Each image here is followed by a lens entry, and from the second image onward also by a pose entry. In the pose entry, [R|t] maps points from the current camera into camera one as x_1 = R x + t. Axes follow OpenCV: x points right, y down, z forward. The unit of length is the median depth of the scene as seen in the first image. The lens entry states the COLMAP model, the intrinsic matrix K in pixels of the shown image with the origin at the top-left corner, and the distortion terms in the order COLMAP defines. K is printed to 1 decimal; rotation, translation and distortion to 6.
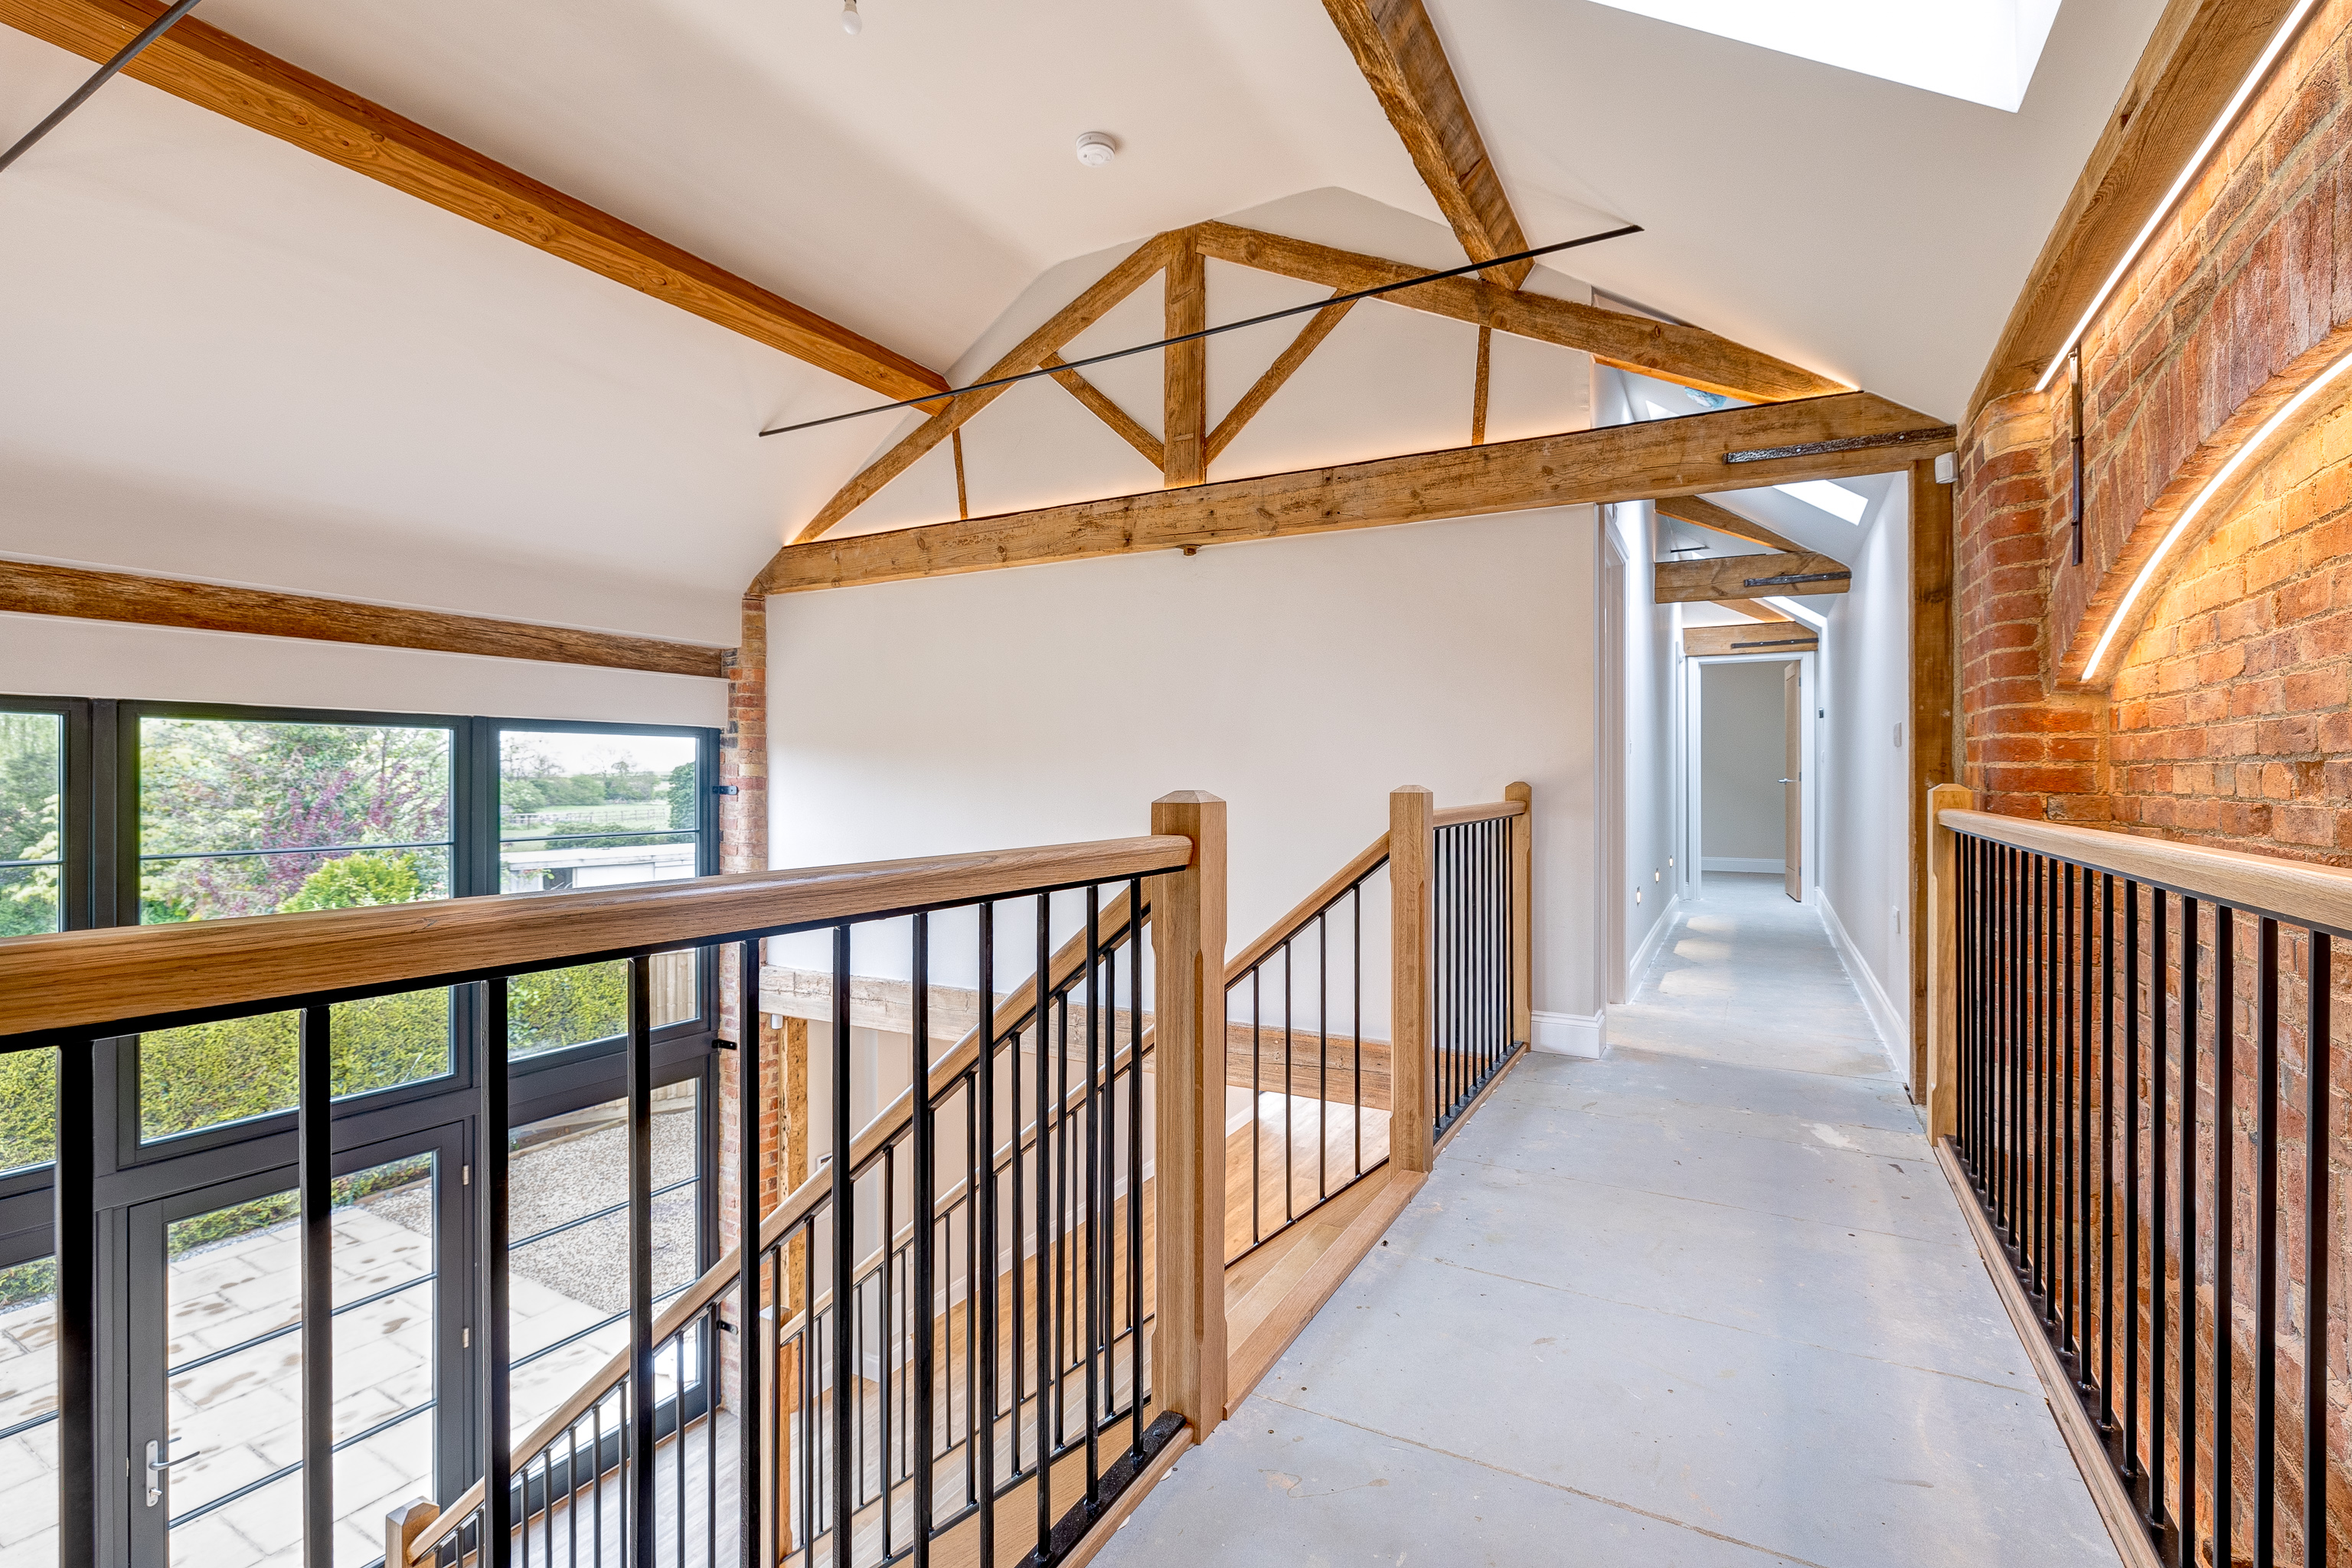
lens RADIAL K [[1010.0, 0, 1196.0], [0, 1010.0, 776.4], [0, 0, 1]] dist [-0.000084, -0.001054]
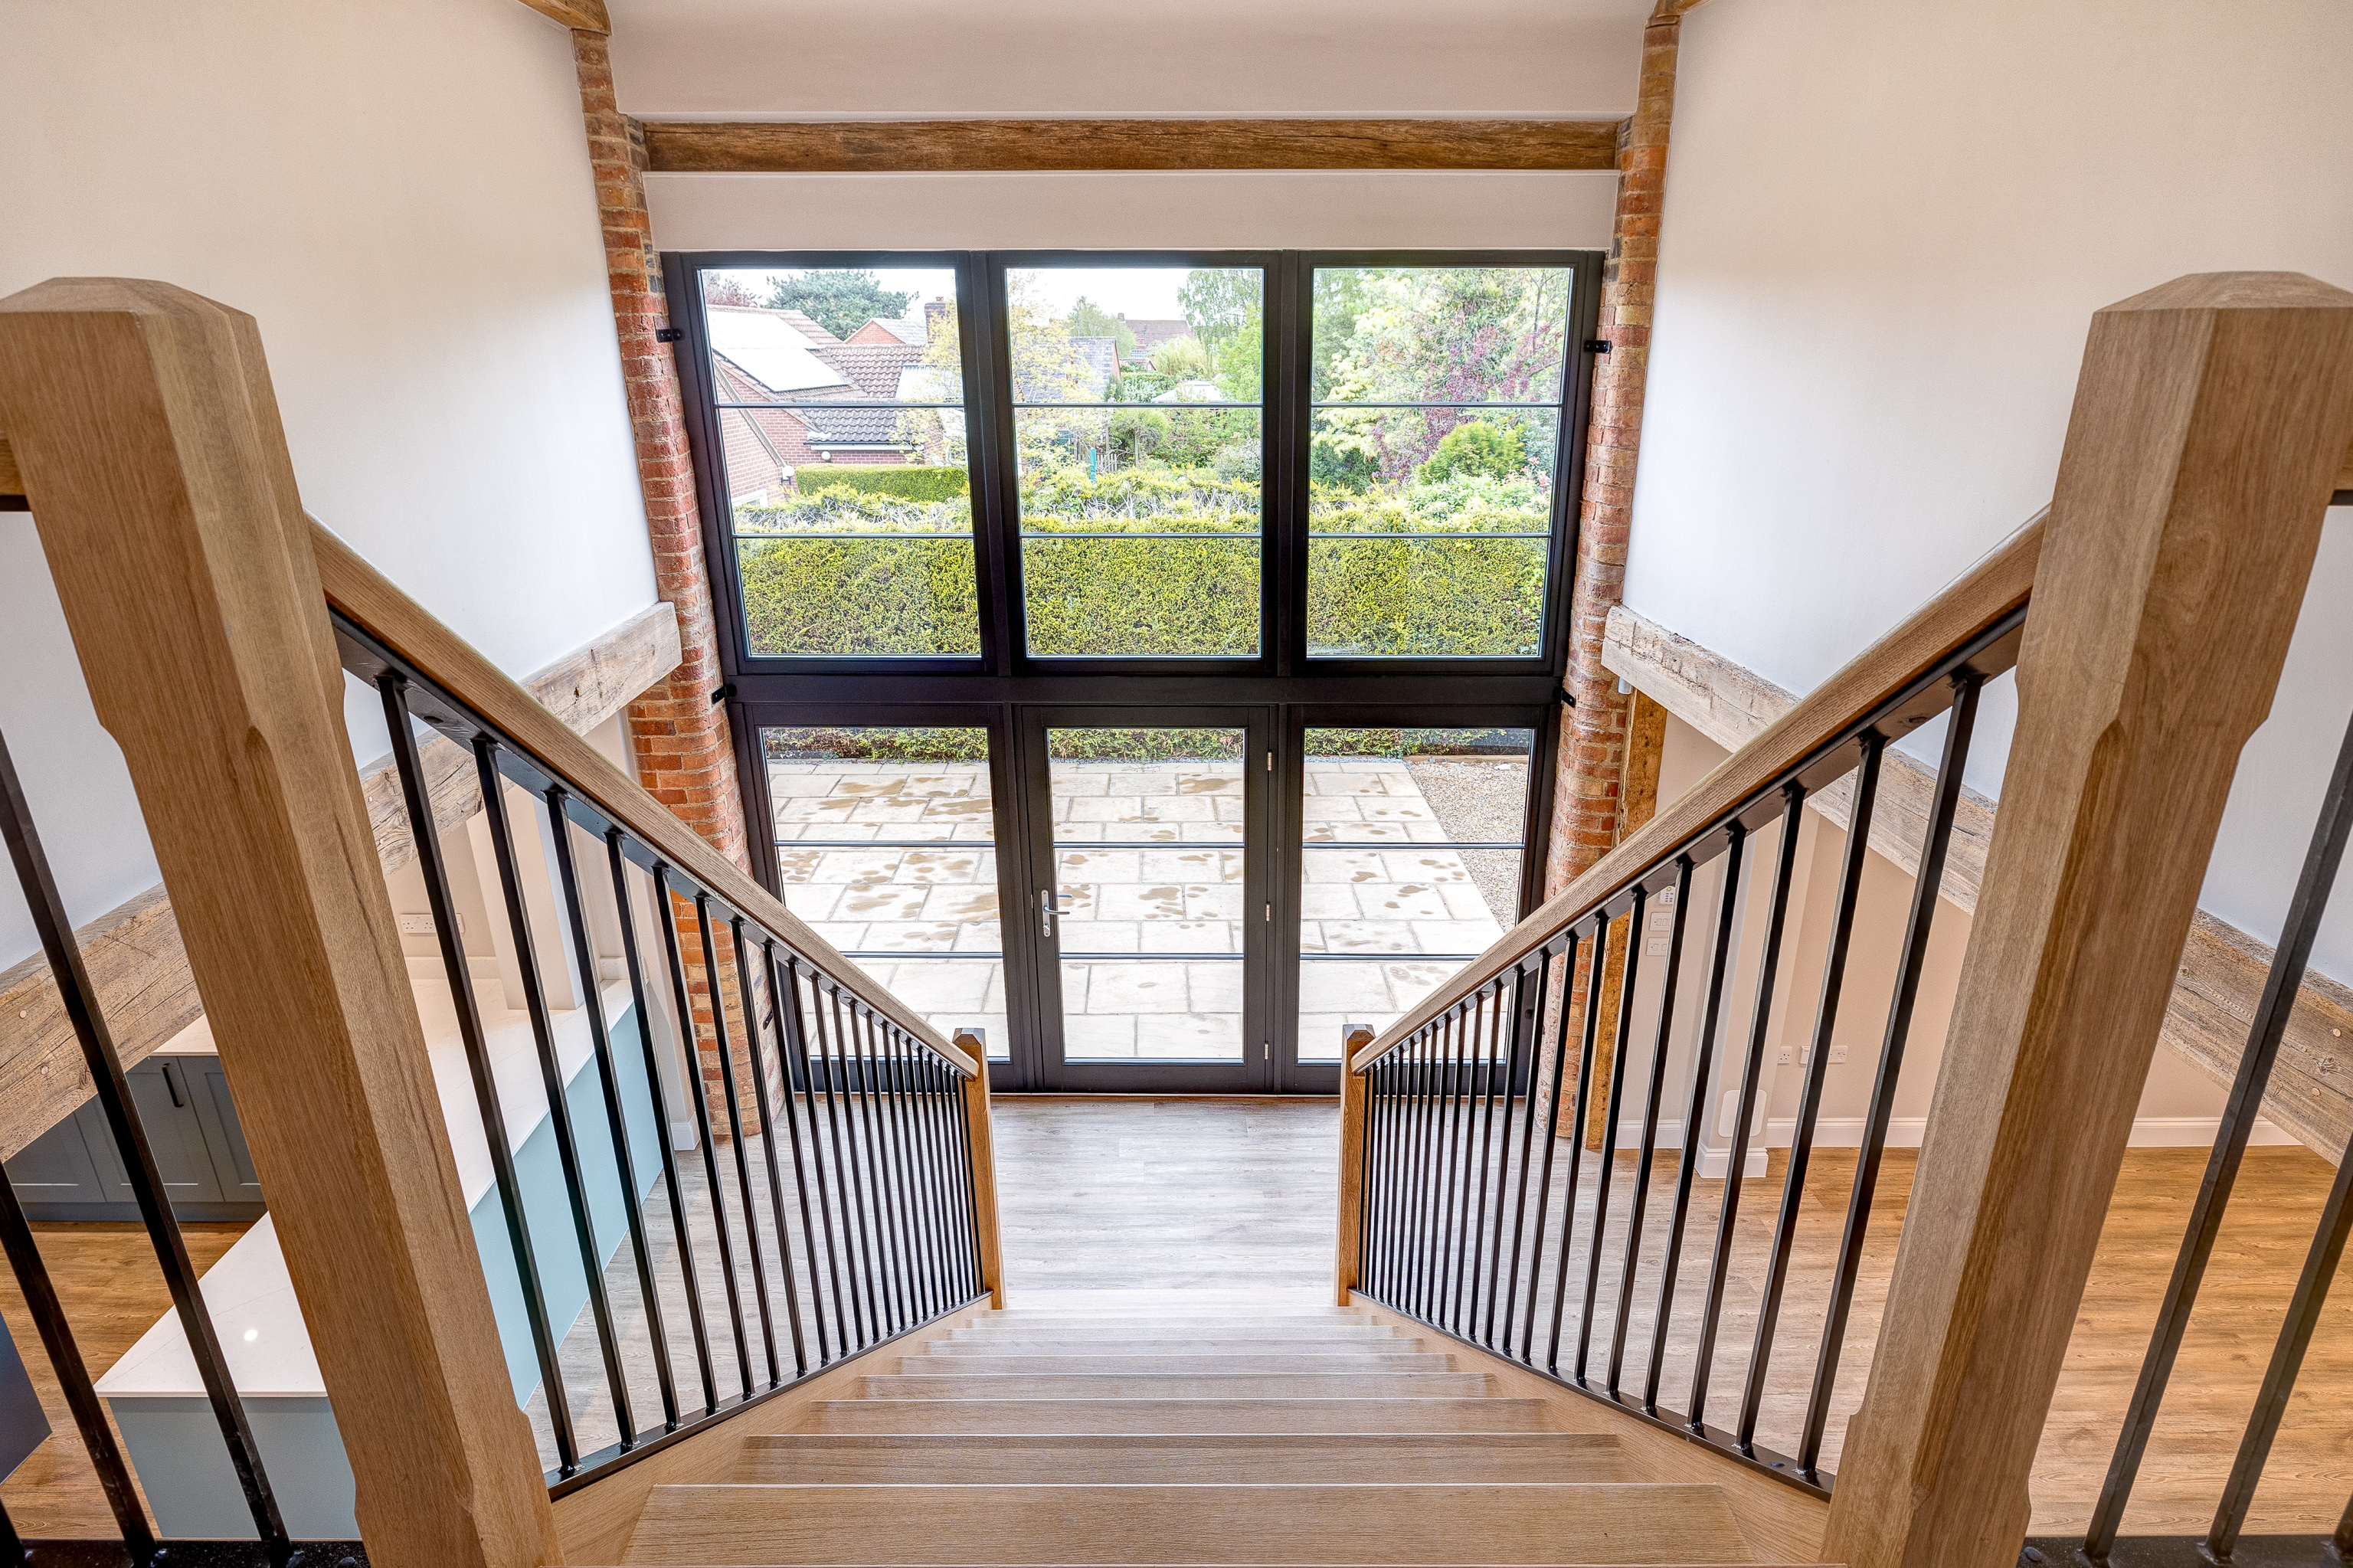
lens RADIAL K [[1207.9, 0, 1189.3], [0, 1207.9, 762.2], [0, 0, 1]] dist [-0.005948, 0.000227]
pose [[0.494354, 0.283620, -0.821689, 0.209589], [0.002462, 0.944813, 0.327600, 0.014901], [0.869257, -0.163974, 0.466374, 0.415239]]
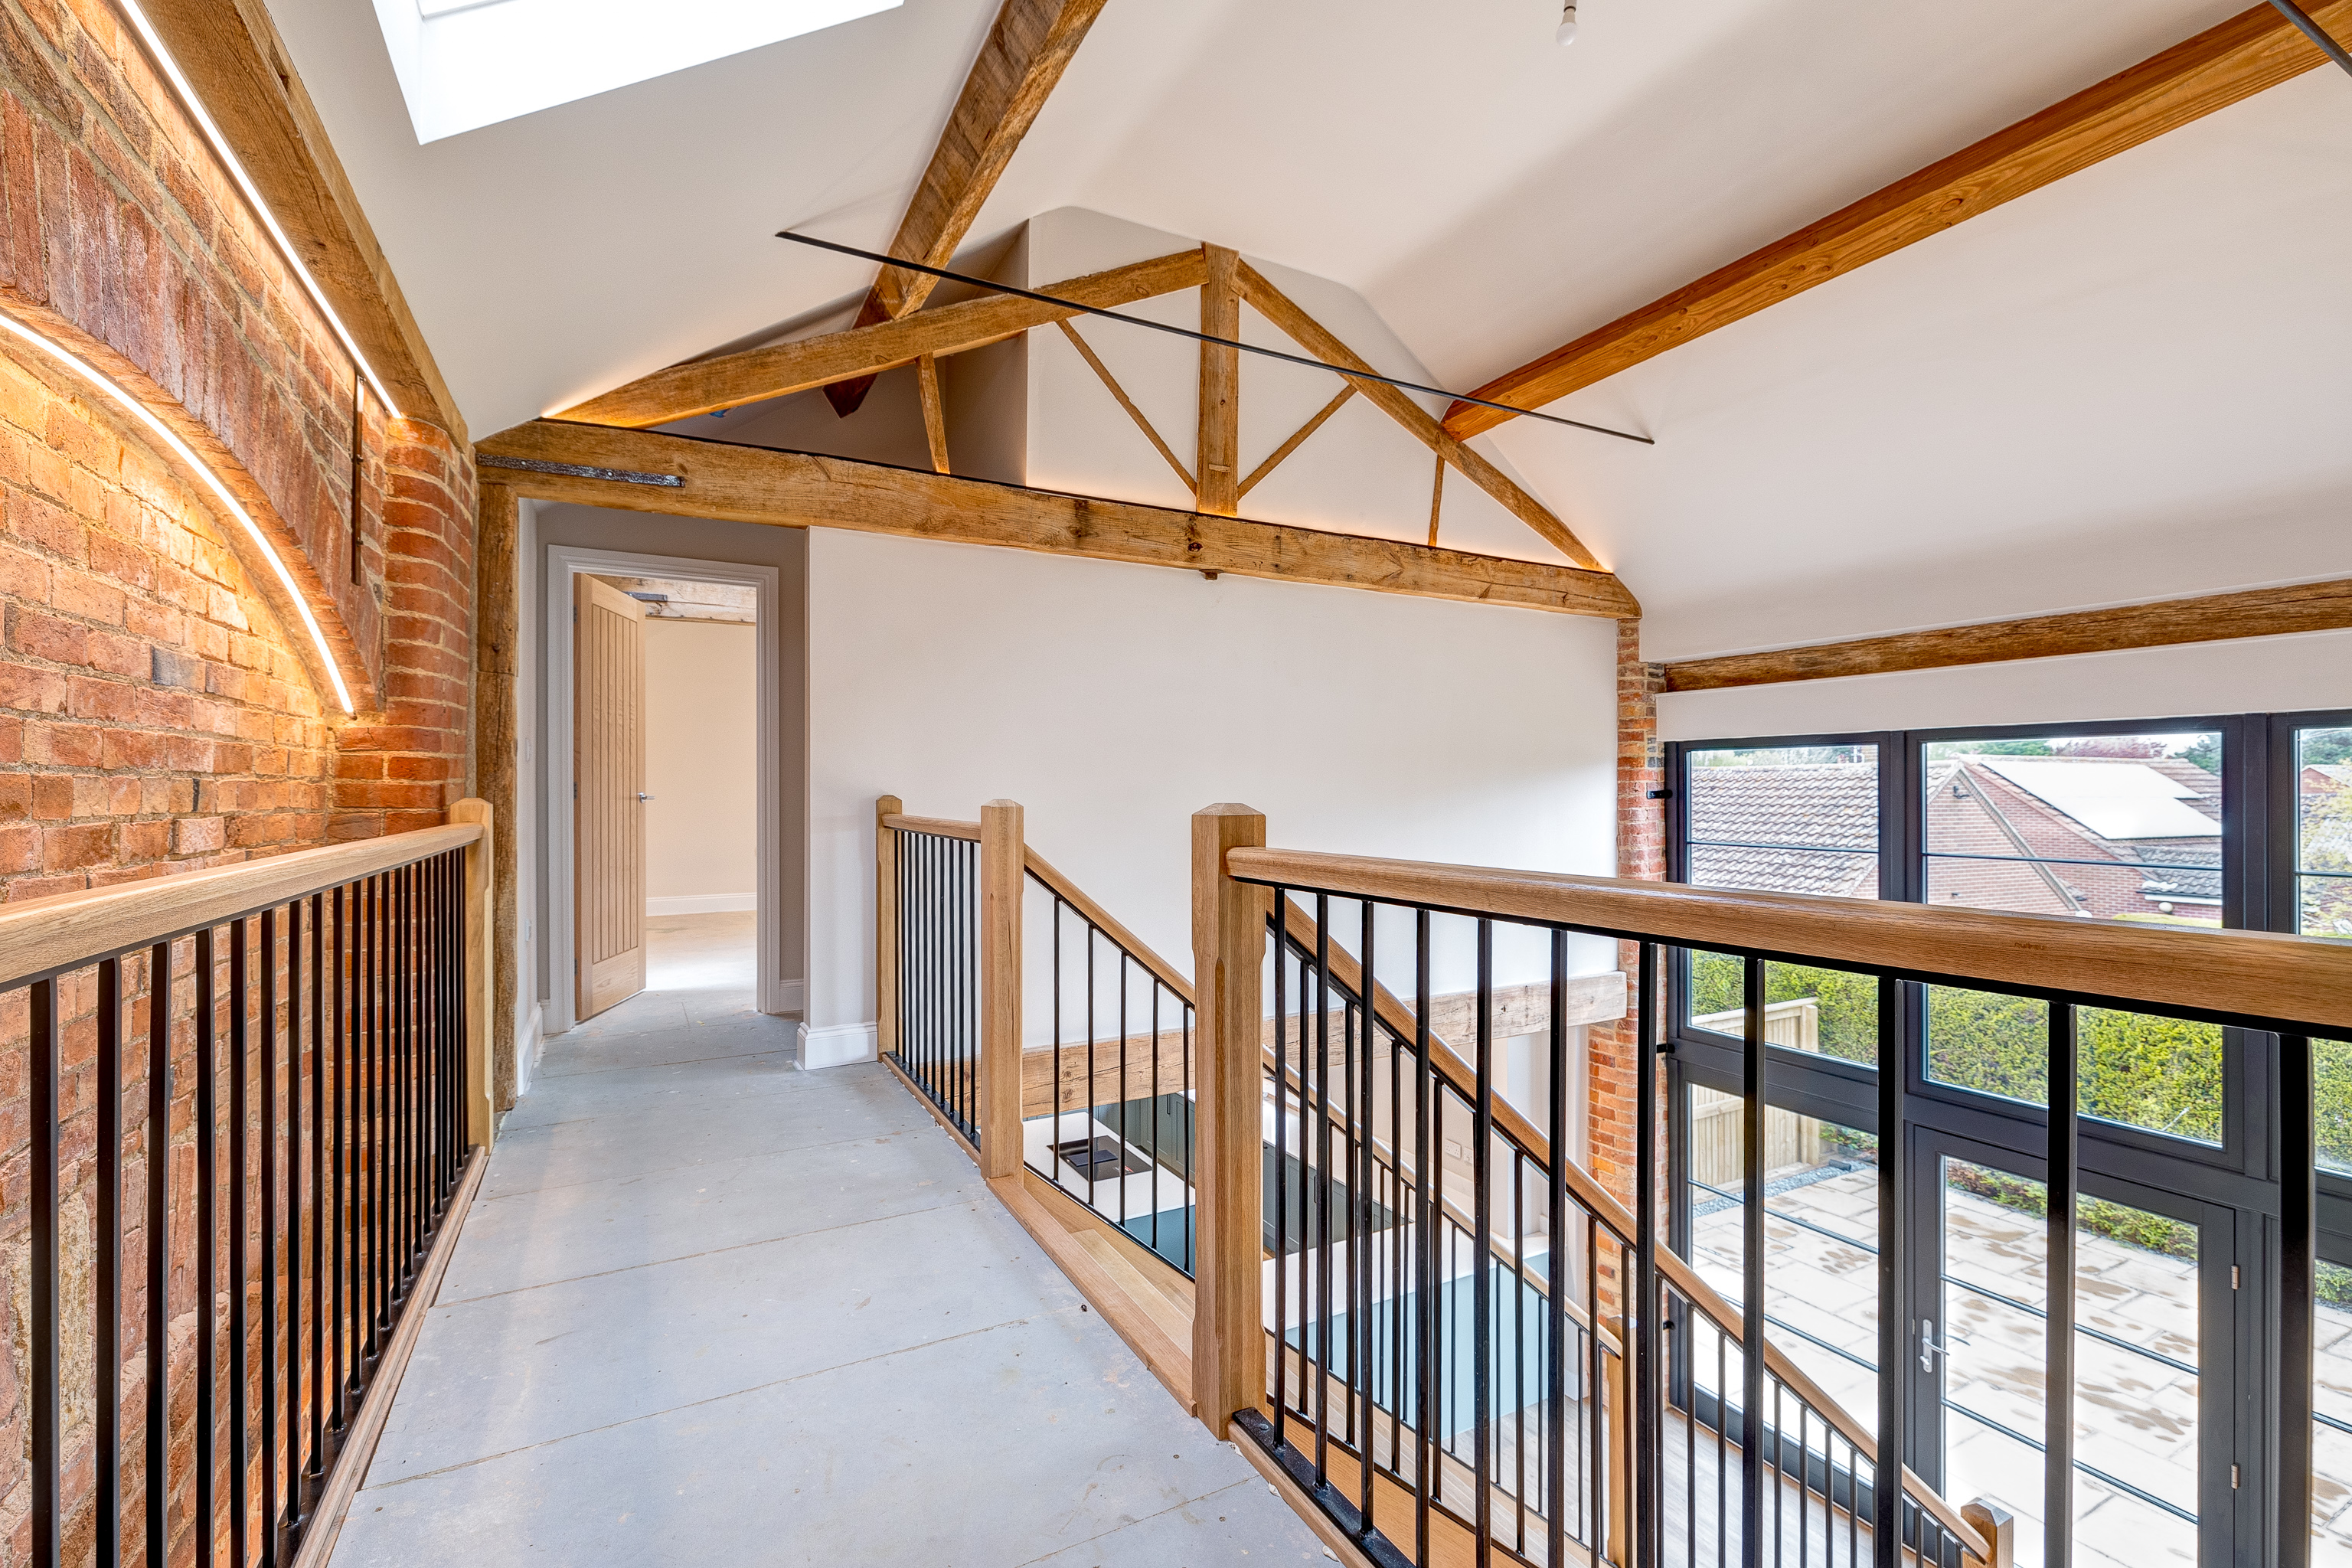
lens RADIAL K [[1010.0, 0, 1194.4], [0, 1010.0, 788.4], [0, 0, 1]] dist [-0.000084, -0.001054]
pose [[-0.524173, -0.004045, -0.851602, 0.437151], [-0.001497, 0.999992, -0.003828, 0.004540], [0.851610, -0.000732, -0.524175, 0.750419]]
